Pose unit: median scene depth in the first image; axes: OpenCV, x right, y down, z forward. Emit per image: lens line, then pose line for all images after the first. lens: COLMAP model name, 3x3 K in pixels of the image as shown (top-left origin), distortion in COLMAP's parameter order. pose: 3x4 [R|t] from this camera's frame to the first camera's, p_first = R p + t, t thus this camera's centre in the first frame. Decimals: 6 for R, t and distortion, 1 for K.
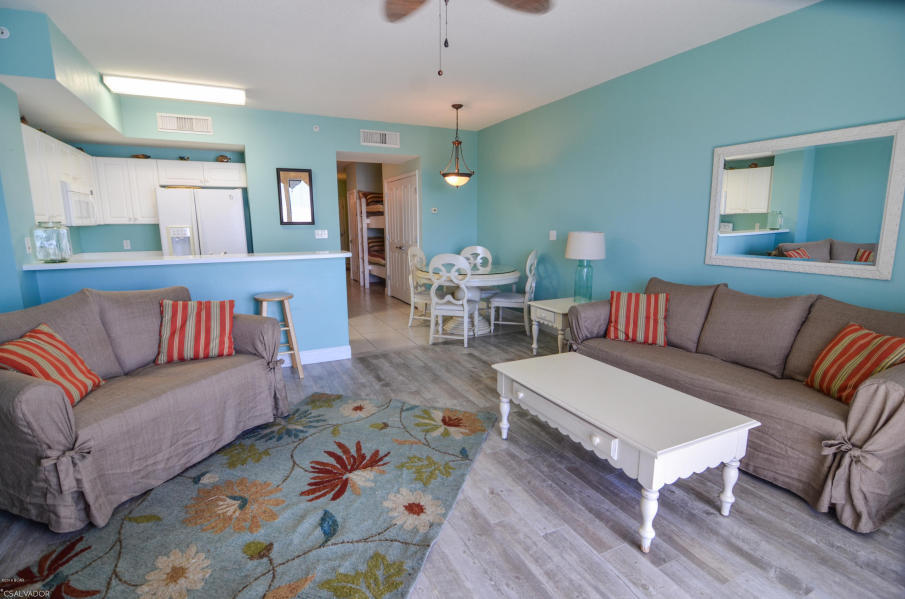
lens RADIAL K [[434.7, 0, 452.5], [0, 434.7, 299.5], [0, 0, 1]] dist [-0.004018, -0.001590]
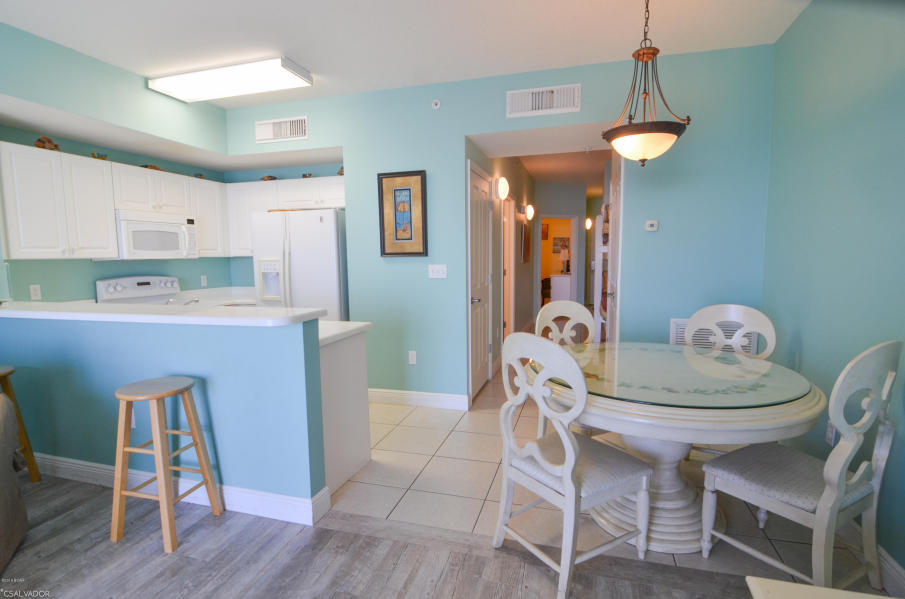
lens RADIAL K [[456.3, 0, 449.4], [0, 456.3, 307.5], [0, 0, 1]] dist [0.001584, -0.015046]
pose [[0.738504, 0.072636, -0.670326, 0.204521], [-0.108448, 0.994032, -0.011766, -0.119112], [0.665471, 0.081385, 0.741974, 0.678036]]
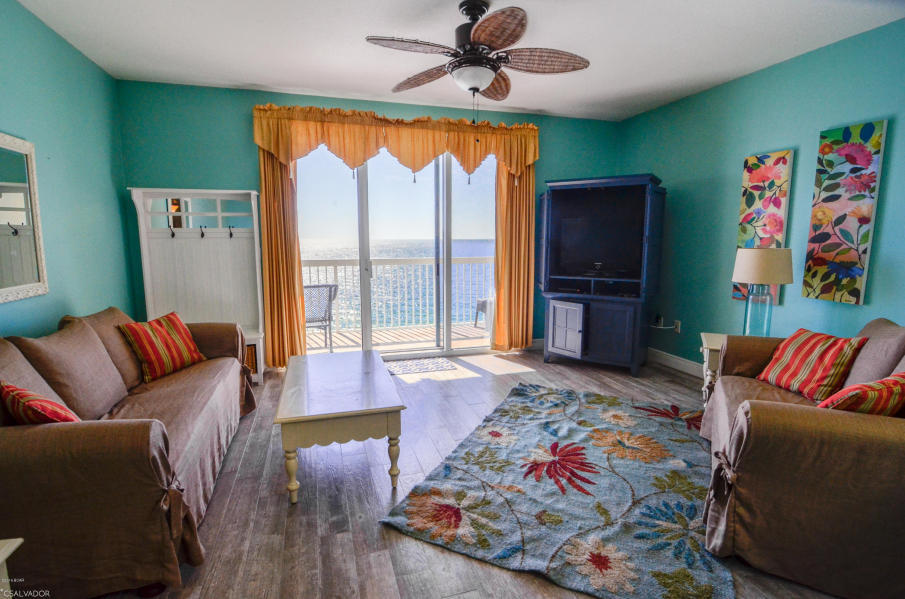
lens RADIAL K [[456.3, 0, 449.4], [0, 456.3, 307.5], [0, 0, 1]] dist [0.001584, -0.015046]
pose [[-0.986851, -0.022517, 0.160057, -0.076464], [0.030044, 0.947436, 0.318530, -0.183618], [-0.158816, 0.319151, -0.934302, 1.039104]]
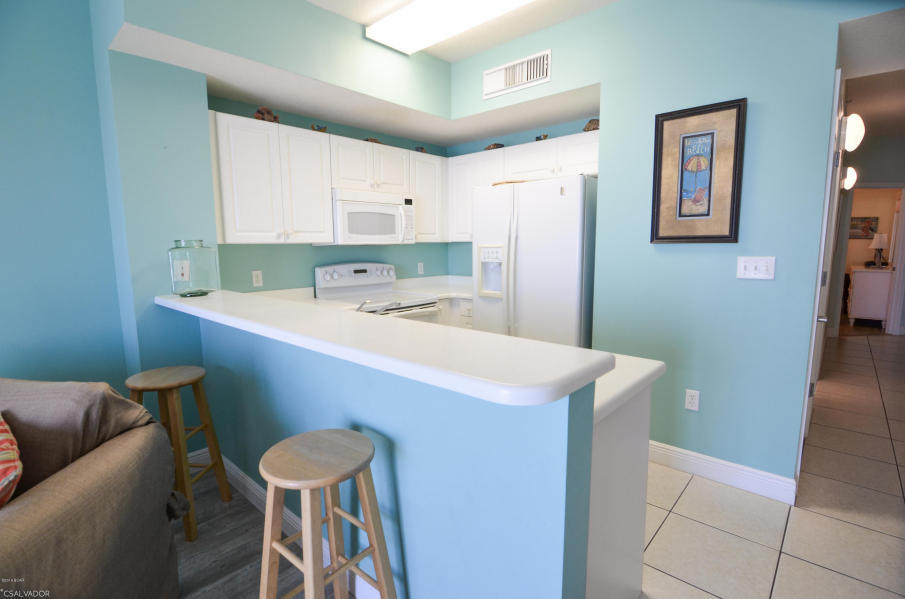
lens RADIAL K [[437.6, 0, 450.2], [0, 437.6, 302.0], [0, 0, 1]] dist [-0.000266, -0.012246]
pose [[0.371090, 0.125398, -0.920091, -0.061084], [-0.153193, 0.985531, 0.072531, -0.139174], [0.915874, 0.114037, 0.384930, 0.793876]]
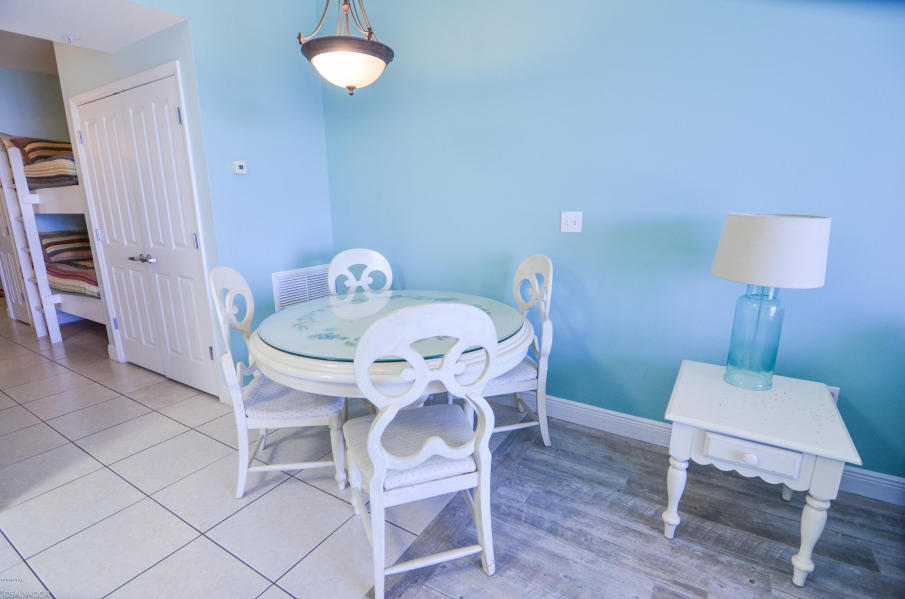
lens RADIAL K [[437.6, 0, 450.2], [0, 437.6, 302.0], [0, 0, 1]] dist [-0.000266, -0.012246]
pose [[0.846109, -0.128802, 0.517213, -0.149304], [0.102072, 0.991559, 0.079950, -0.131417], [-0.523144, -0.014854, 0.852115, 0.774525]]
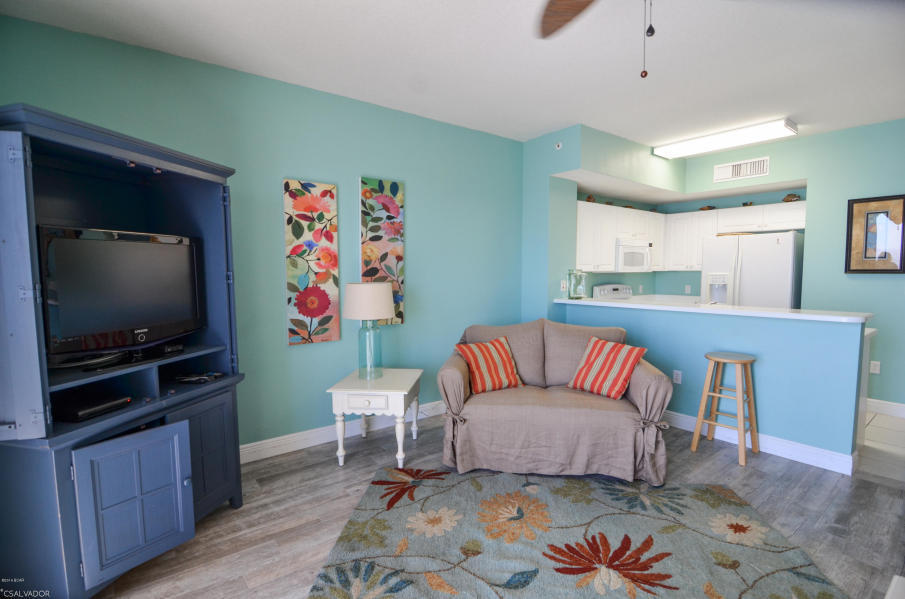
lens RADIAL K [[437.6, 0, 450.2], [0, 437.6, 302.0], [0, 0, 1]] dist [-0.000266, -0.012246]
pose [[0.202689, 0.074943, -0.976371, 0.252797], [-0.168693, 0.984833, 0.040573, -0.046634], [0.964603, 0.156483, 0.212257, 0.229857]]
